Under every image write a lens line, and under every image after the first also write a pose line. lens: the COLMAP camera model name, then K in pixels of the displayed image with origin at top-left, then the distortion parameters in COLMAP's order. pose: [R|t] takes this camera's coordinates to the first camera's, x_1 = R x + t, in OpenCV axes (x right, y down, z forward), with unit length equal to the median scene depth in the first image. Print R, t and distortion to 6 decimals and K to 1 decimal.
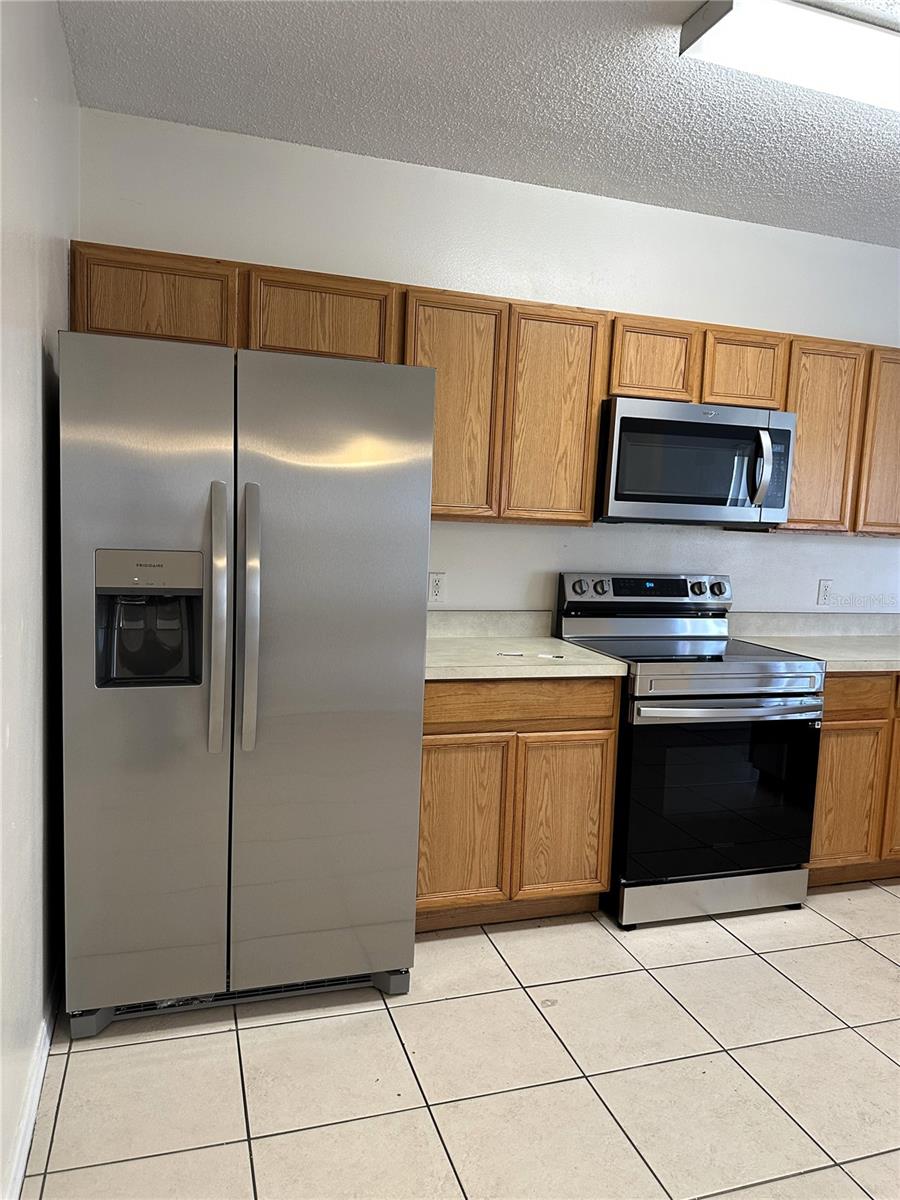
lens RADIAL K [[856.0, 0, 446.3], [0, 856.0, 607.6], [0, 0, 1]] dist [0.185611, -0.407091]
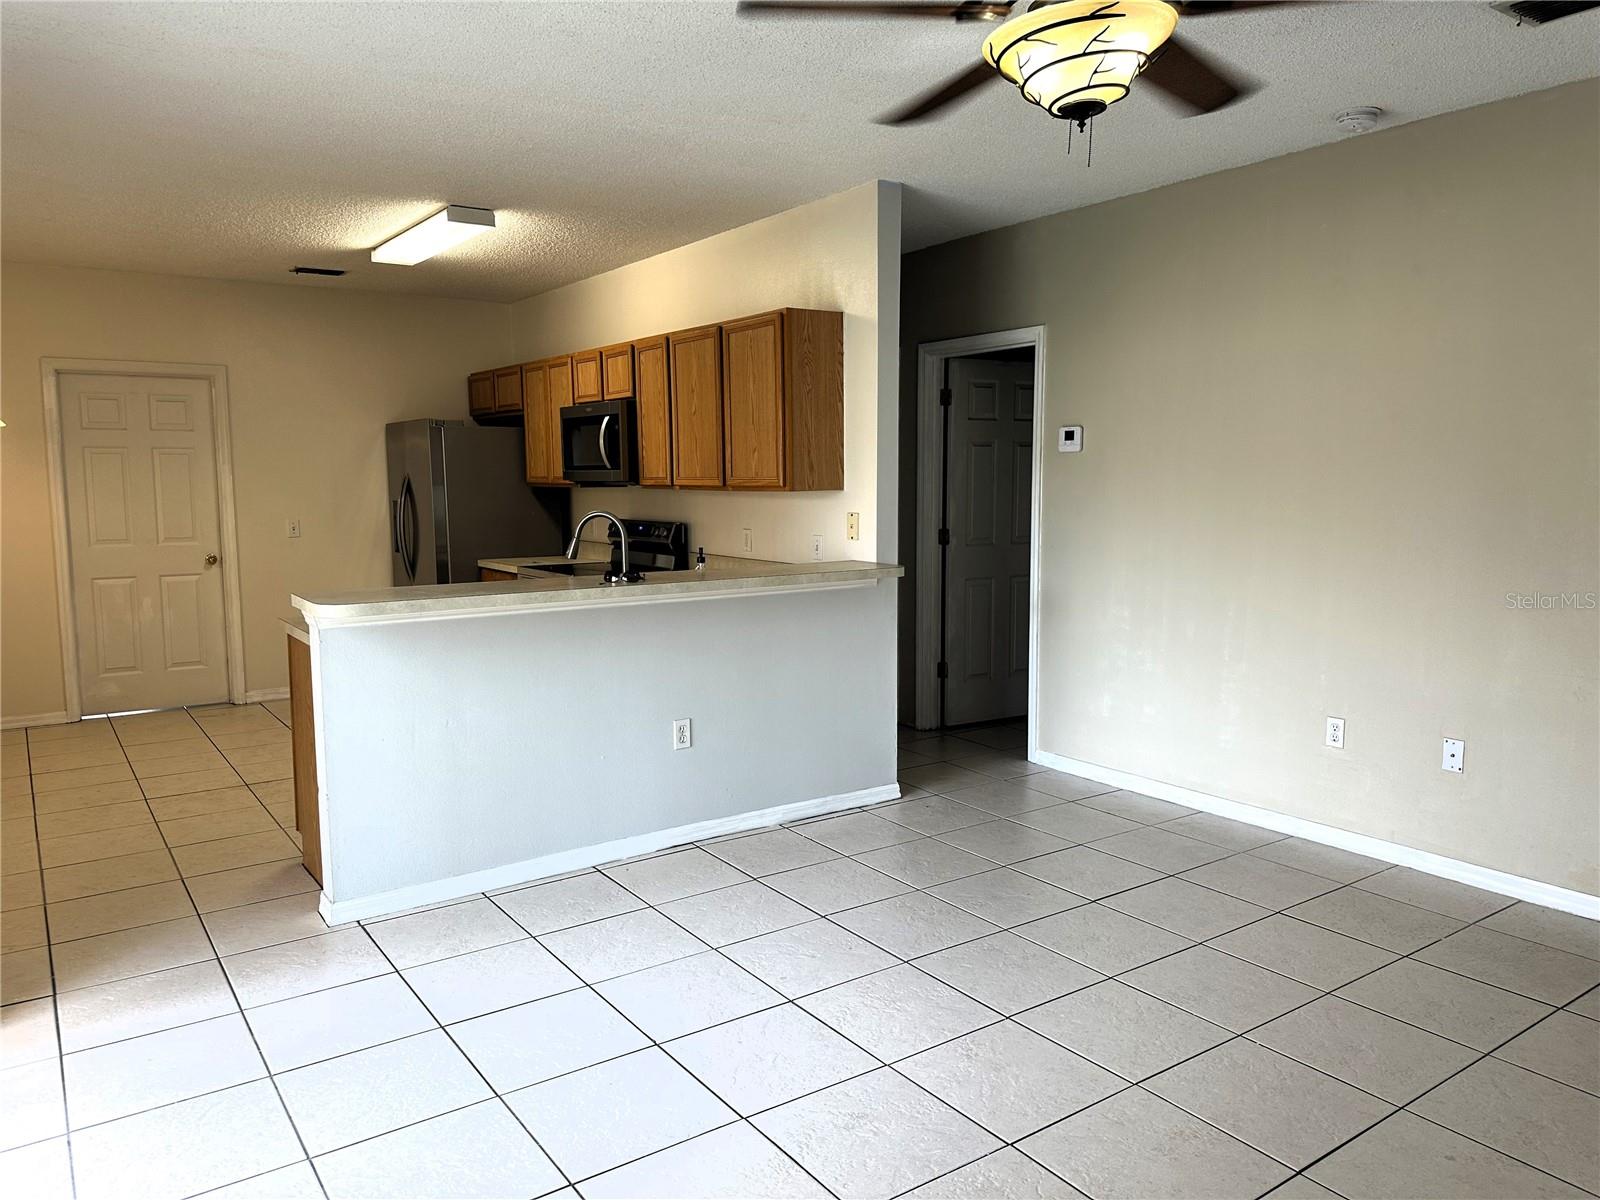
lens RADIAL K [[1120.9, 0, 800.9], [0, 1120.9, 614.5], [0, 0, 1]] dist [0.093208, -0.179189]
pose [[0.295537, 0.071445, -0.952656, 2.260003], [-0.089449, 0.994888, 0.046864, 0.004354], [0.951135, 0.071364, 0.300417, 0.785751]]
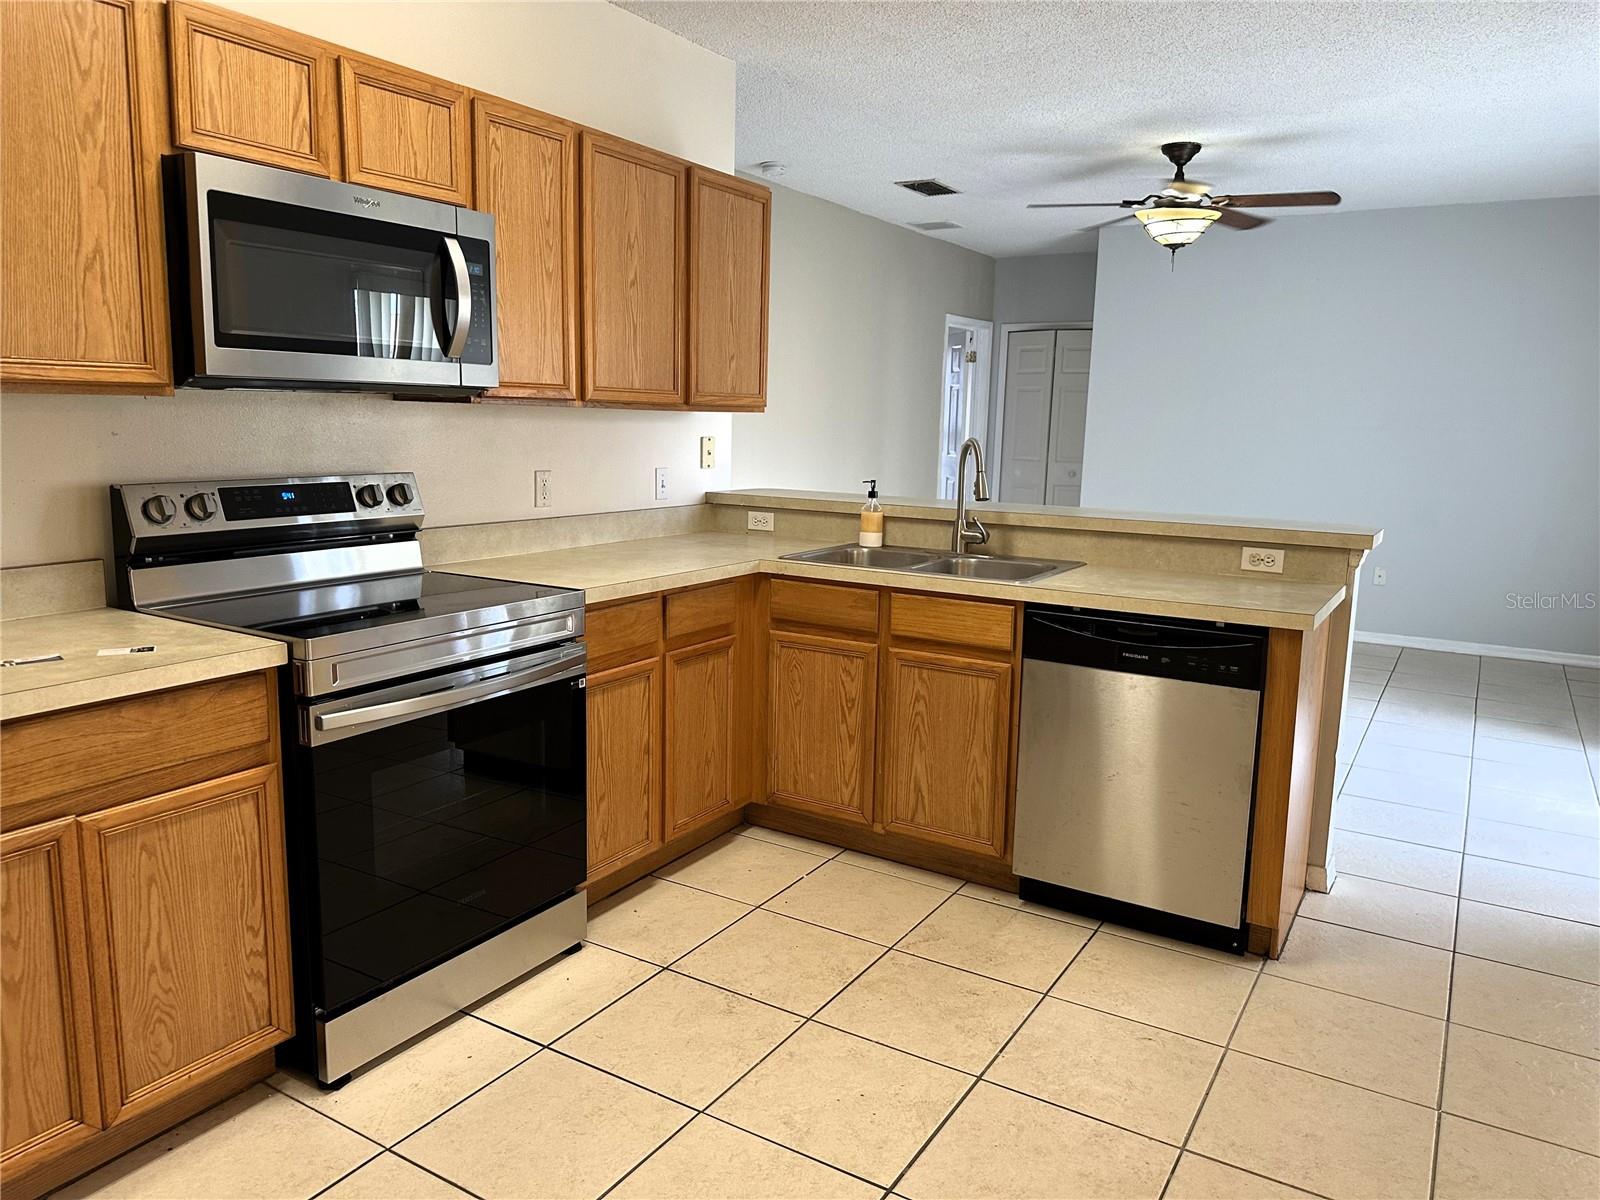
lens RADIAL K [[1142.2, 0, 810.5], [0, 1142.2, 590.8], [0, 0, 1]] dist [0.062191, -0.083543]
pose [[0.752661, -0.127638, 0.645918, -0.011176], [0.080527, 0.991510, 0.102095, -0.015444], [-0.653466, -0.024829, 0.756549, 0.198622]]
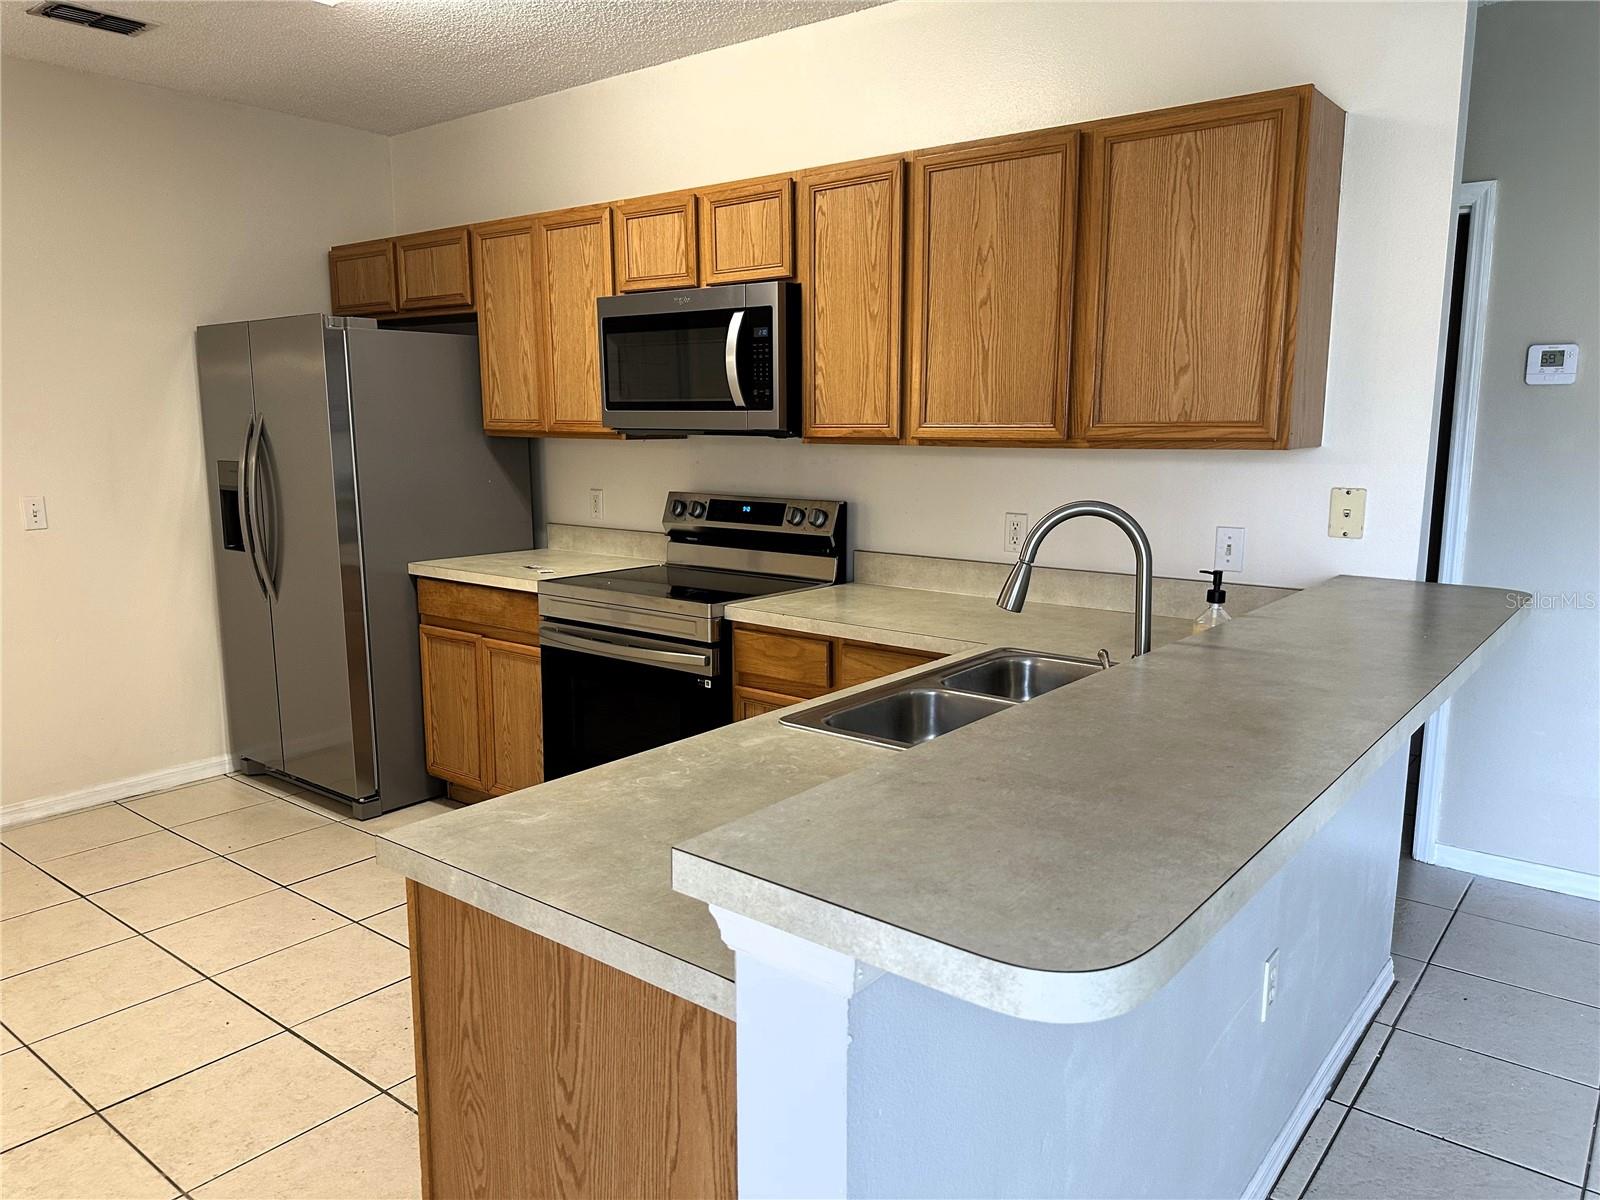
lens RADIAL K [[1120.9, 0, 800.9], [0, 1120.9, 614.5], [0, 0, 1]] dist [0.093208, -0.179189]
pose [[0.550607, 0.101024, -0.828629, 1.285640], [-0.067968, 0.994780, 0.076117, -0.012042], [0.831993, 0.014410, 0.554599, 0.495589]]
